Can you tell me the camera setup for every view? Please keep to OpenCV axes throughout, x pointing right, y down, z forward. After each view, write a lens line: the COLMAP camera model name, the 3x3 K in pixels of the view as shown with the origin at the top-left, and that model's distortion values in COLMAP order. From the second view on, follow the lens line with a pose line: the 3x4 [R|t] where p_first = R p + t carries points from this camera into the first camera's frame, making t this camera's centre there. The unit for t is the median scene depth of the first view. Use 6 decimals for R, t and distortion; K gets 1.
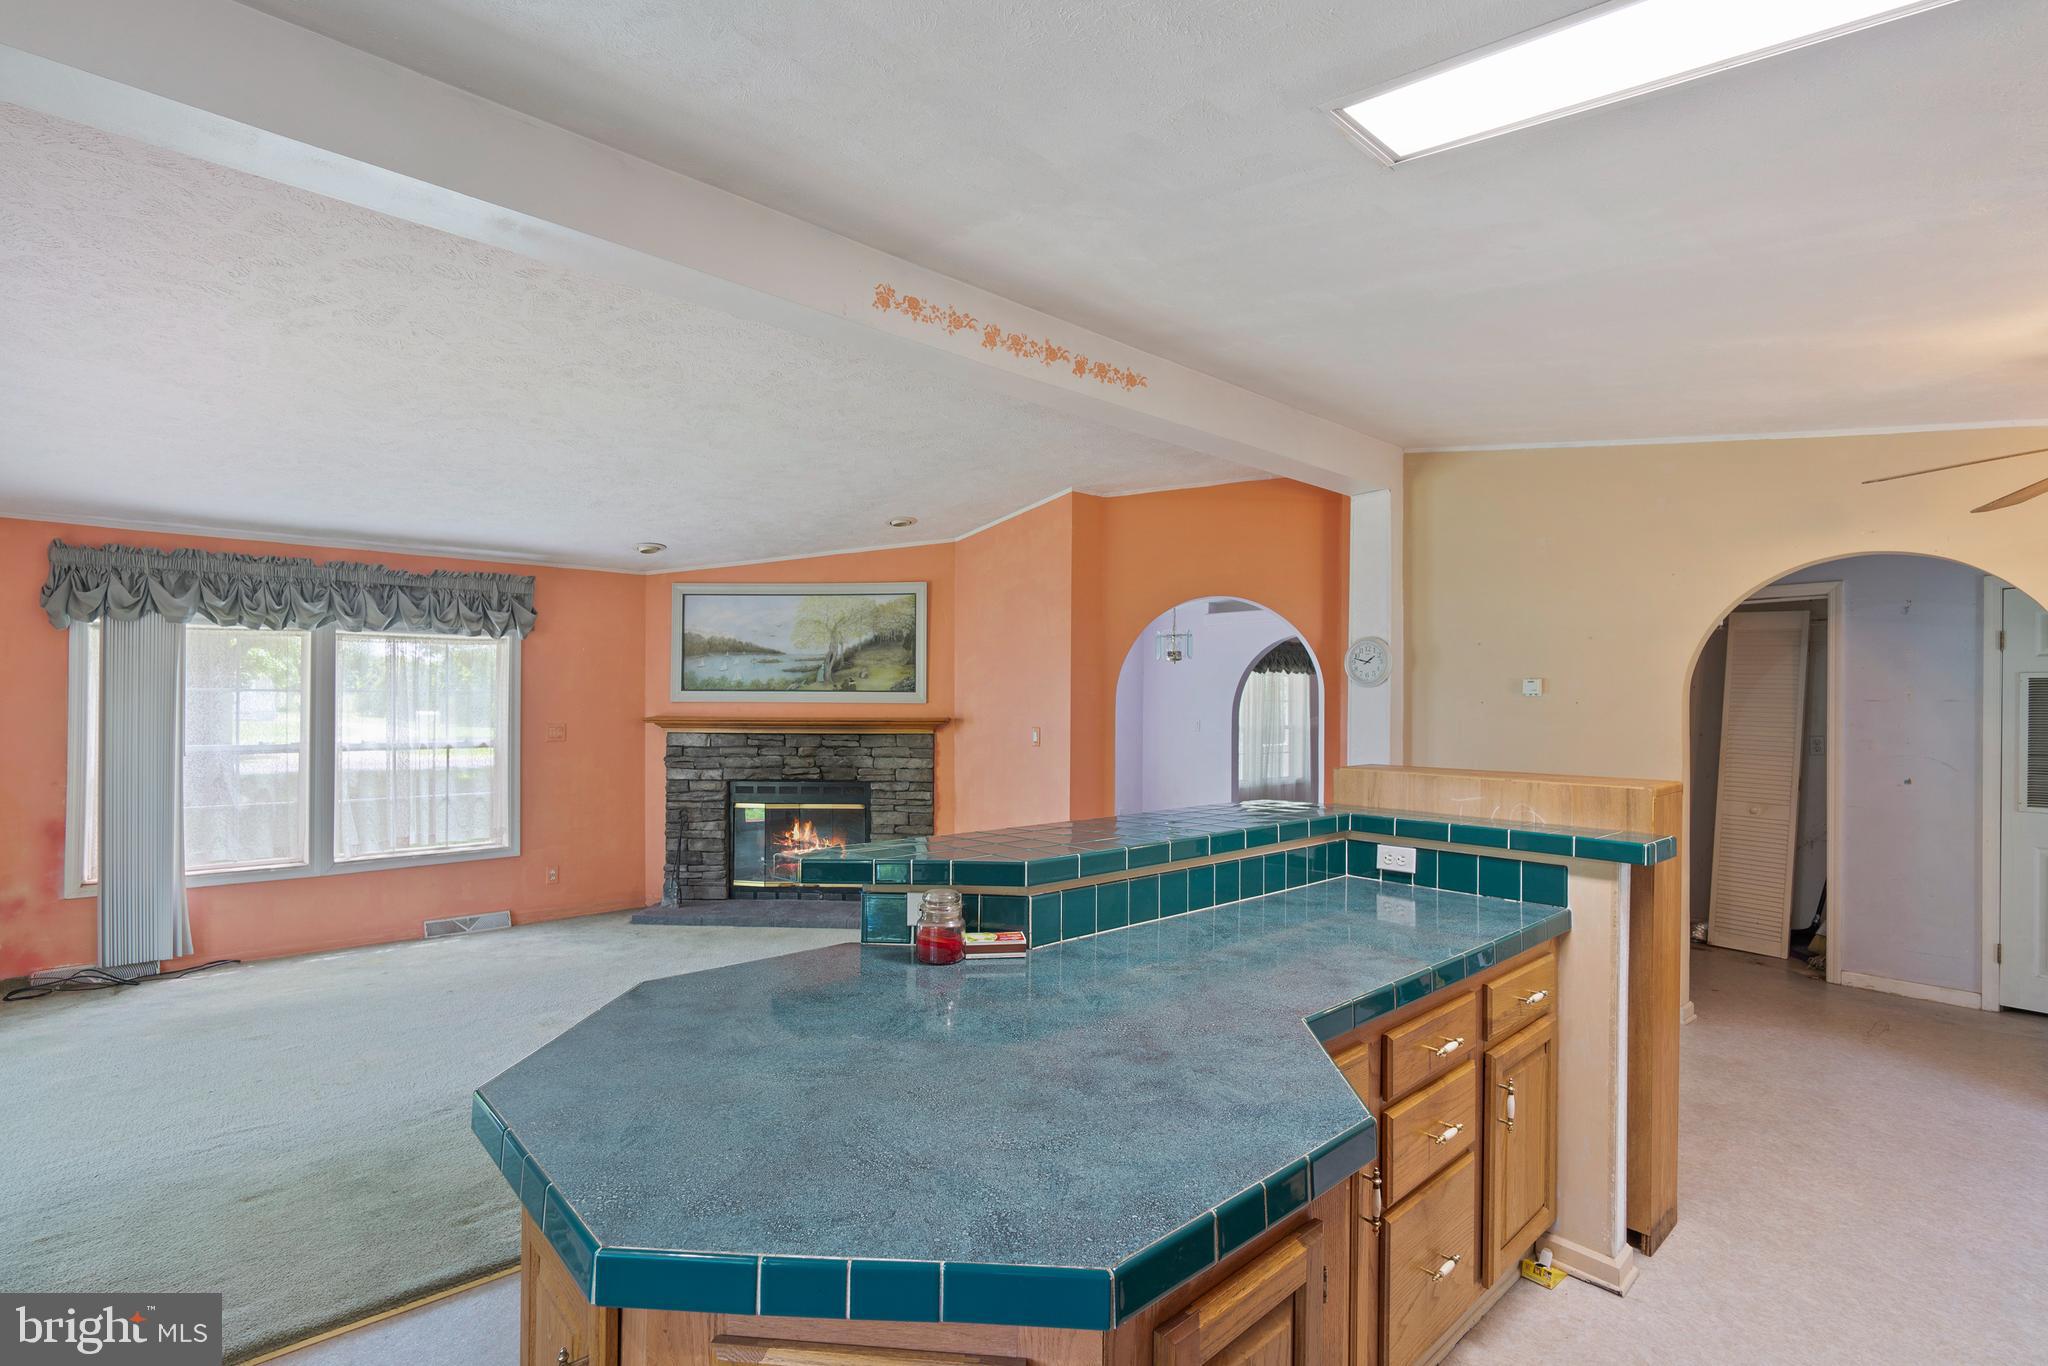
lens RADIAL K [[915.4, 0, 1020.1], [0, 915.4, 700.6], [0, 0, 1]] dist [0.000104, 0.000069]
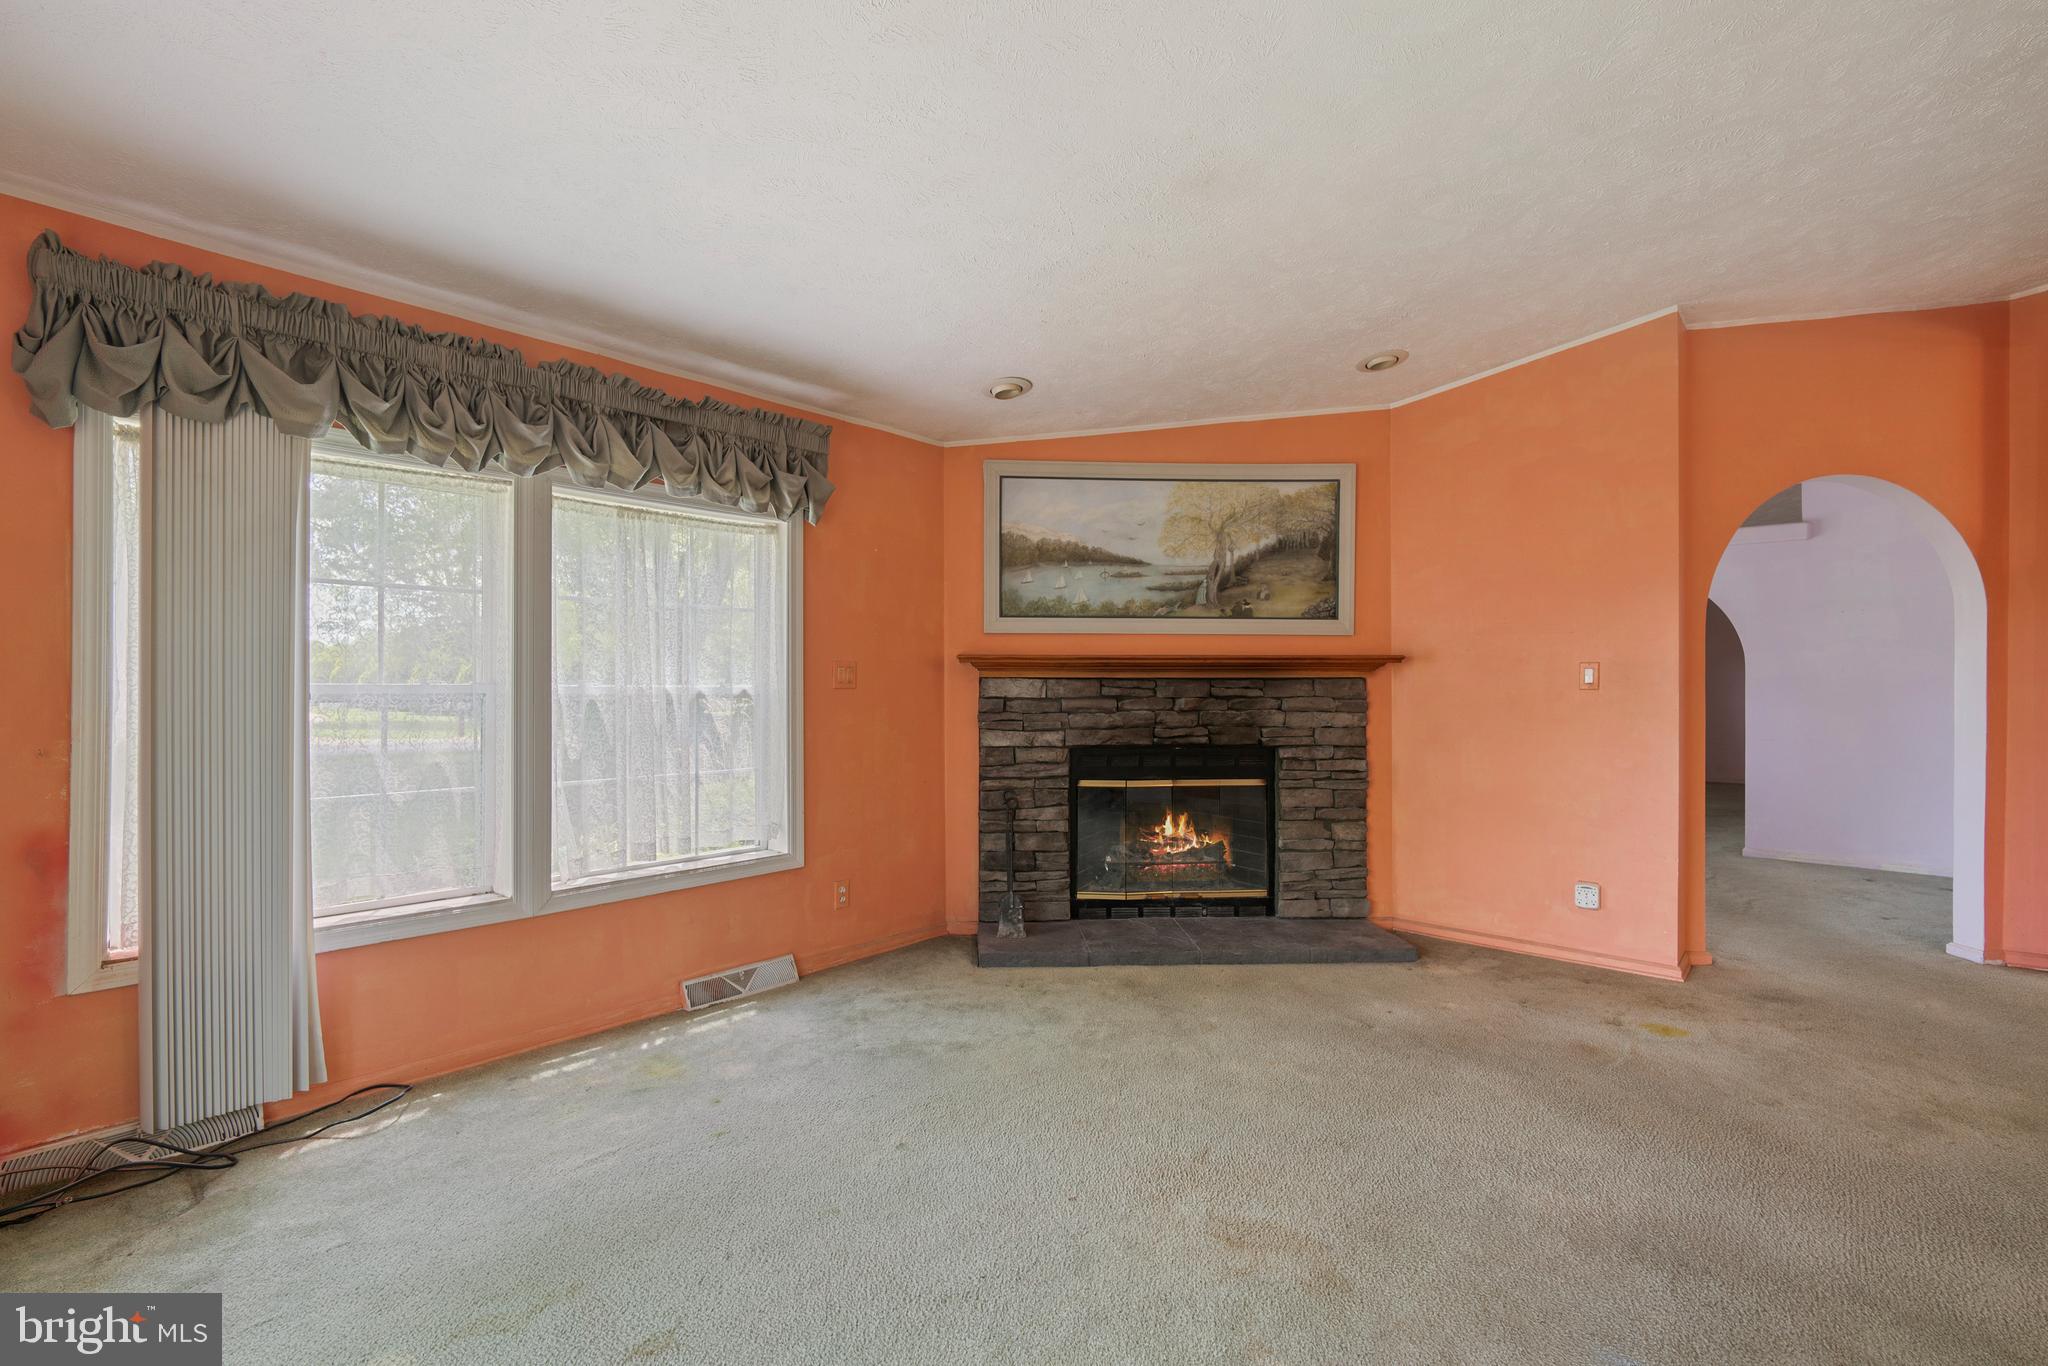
lens RADIAL K [[886.0, 0, 1046.4], [0, 886.0, 684.9], [0, 0, 1]] dist [-0.000487, 0.000043]
pose [[0.994000, -0.003257, 0.109334, -0.414883], [0.002970, 0.999992, 0.002794, 0.038873], [-0.109342, -0.002453, 0.994001, 0.343662]]
